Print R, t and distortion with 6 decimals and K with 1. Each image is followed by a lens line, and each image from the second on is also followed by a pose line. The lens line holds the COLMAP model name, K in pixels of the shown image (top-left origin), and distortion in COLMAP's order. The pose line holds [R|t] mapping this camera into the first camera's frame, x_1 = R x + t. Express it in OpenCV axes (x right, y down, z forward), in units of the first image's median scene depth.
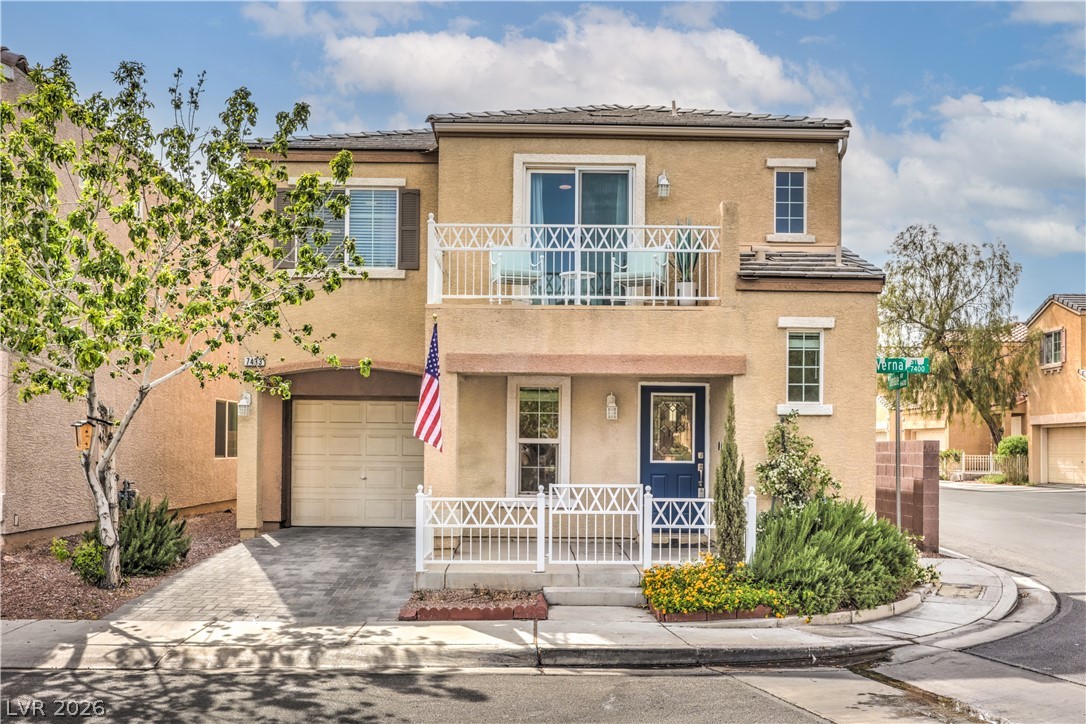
lens RADIAL K [[1010.4, 0, 540.4], [0, 1010.4, 438.4], [0, 0, 1]] dist [0.019893, 0.003794]
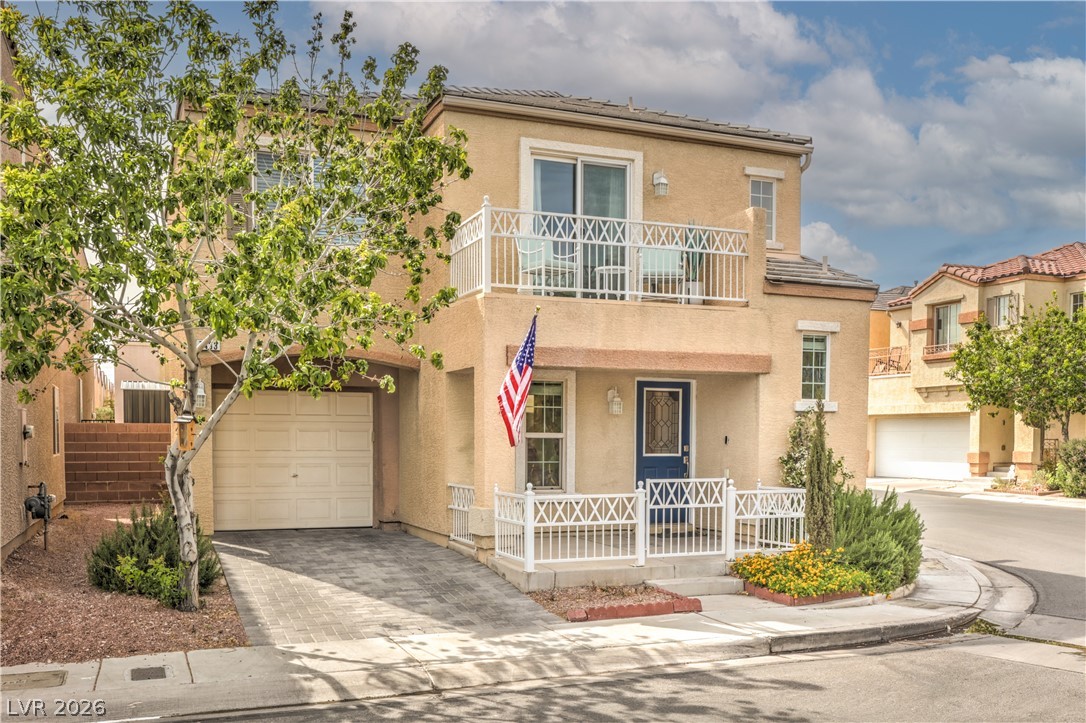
lens RADIAL K [[1050.5, 0, 602.5], [0, 1050.5, 487.2], [0, 0, 1]] dist [0.008161, -0.007442]
pose [[0.920035, -0.023402, 0.391136, -0.376740], [0.000320, 0.998259, 0.058974, -0.007875], [-0.391835, -0.054133, 0.918442, 0.039841]]
